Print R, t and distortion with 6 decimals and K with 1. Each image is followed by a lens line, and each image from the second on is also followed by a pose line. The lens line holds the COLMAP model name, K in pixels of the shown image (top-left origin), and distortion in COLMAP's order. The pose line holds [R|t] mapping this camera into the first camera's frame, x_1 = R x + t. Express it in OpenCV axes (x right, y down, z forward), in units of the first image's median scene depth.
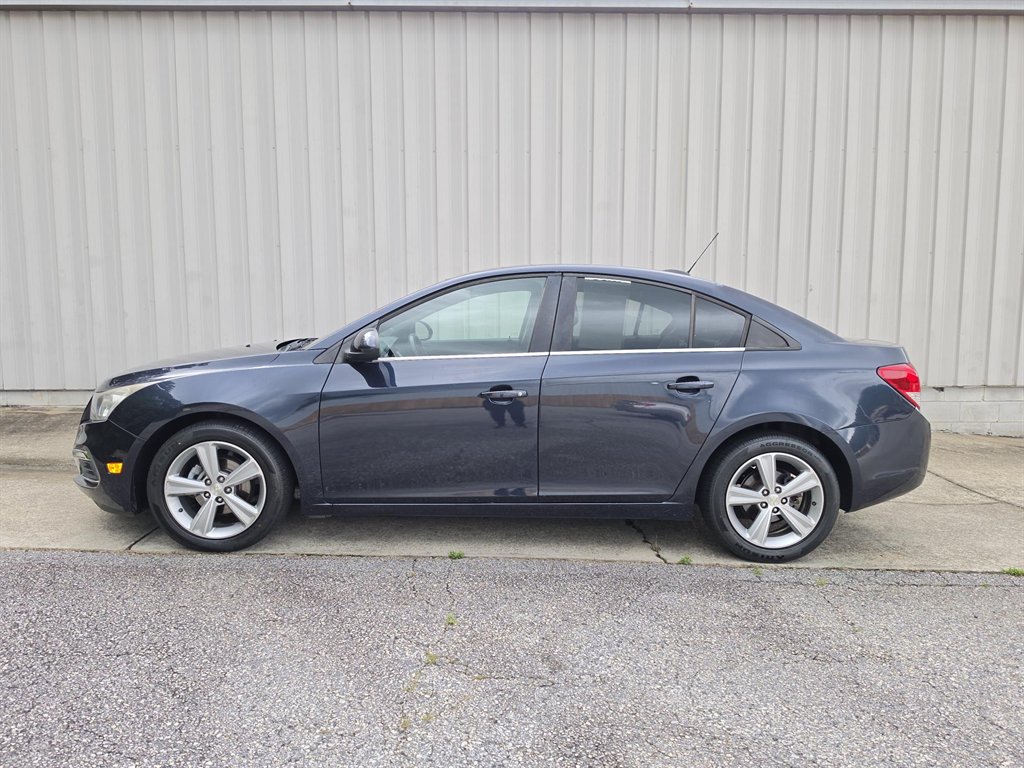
lens RADIAL K [[761.5, 0, 517.0], [0, 761.5, 389.5], [0, 0, 1]] dist [0.069573, -0.095455]
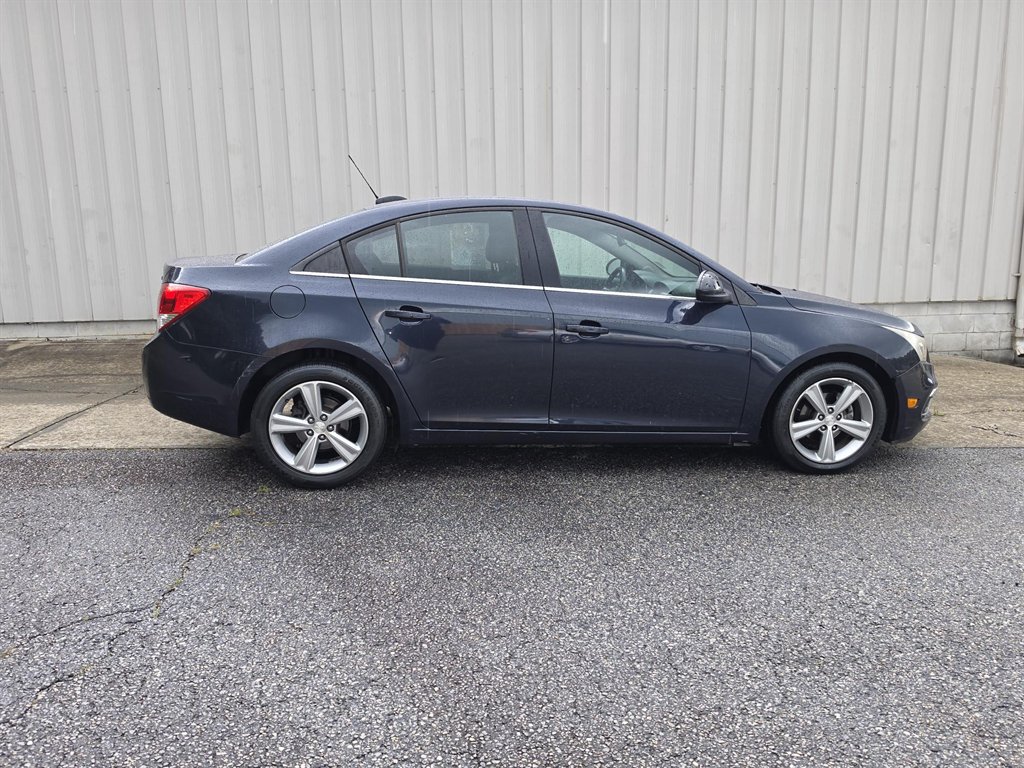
lens RADIAL K [[760.3, 0, 519.5], [0, 760.3, 393.9], [0, 0, 1]] dist [0.040900, -0.026601]
pose [[0.998687, -0.025367, 0.044506, 0.218140], [0.021329, 0.995807, 0.088960, 0.034110], [-0.046576, -0.087894, 0.995040, -0.197523]]
